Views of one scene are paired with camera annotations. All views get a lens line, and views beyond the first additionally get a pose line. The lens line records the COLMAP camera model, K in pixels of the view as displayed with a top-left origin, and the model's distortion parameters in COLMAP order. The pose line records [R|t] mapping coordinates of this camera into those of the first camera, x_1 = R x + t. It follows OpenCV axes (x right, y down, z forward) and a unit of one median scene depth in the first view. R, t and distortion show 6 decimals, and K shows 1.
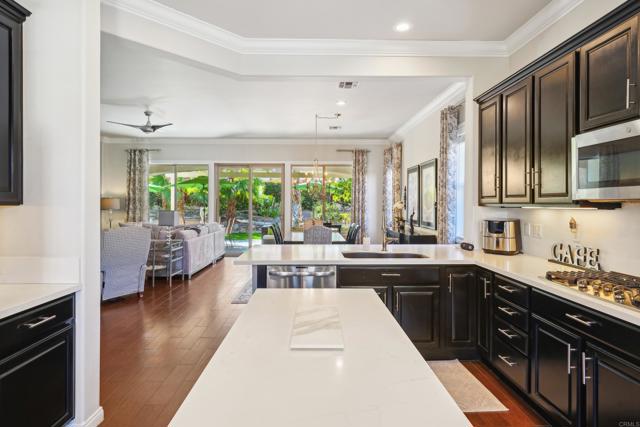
lens RADIAL K [[353.9, 0, 318.9], [0, 353.9, 196.3], [0, 0, 1]] dist [0.004772, 0.000500]
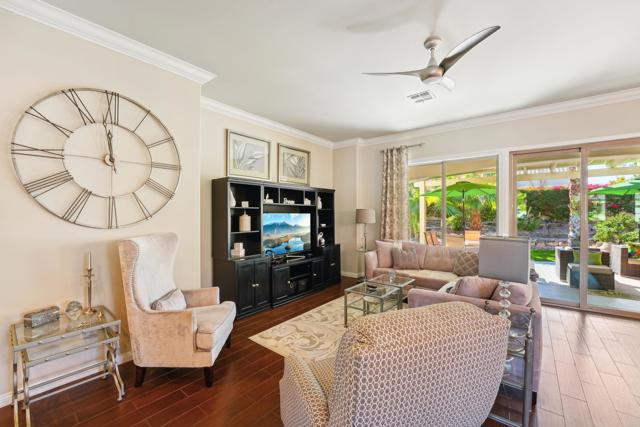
lens RADIAL K [[265.9, 0, 319.7], [0, 265.9, 214.2], [0, 0, 1]] dist [-0.022230, -0.000120]
pose [[0.768943, 0.004990, -0.639298, -0.488700], [0.011133, 0.999713, 0.021195, 0.004143], [0.639220, -0.023415, 0.768667, 0.809100]]
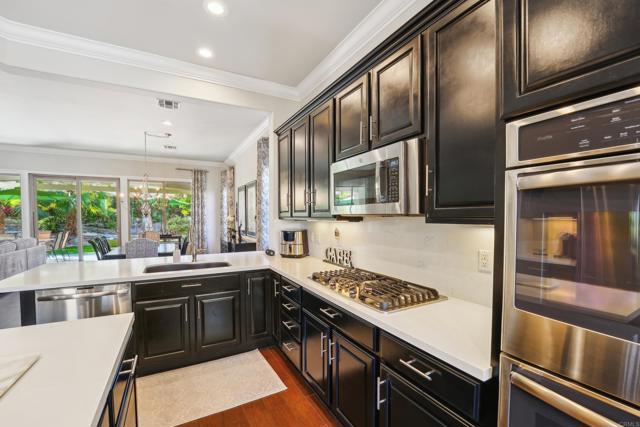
lens RADIAL K [[272.7, 0, 320.0], [0, 272.7, 213.5], [0, 0, 1]] dist [-0.021864, 0.000147]
pose [[0.888091, 0.002782, 0.459660, 0.114993], [-0.007577, 0.999934, 0.008589, -0.001161], [-0.459605, -0.011111, 0.888054, 0.075817]]
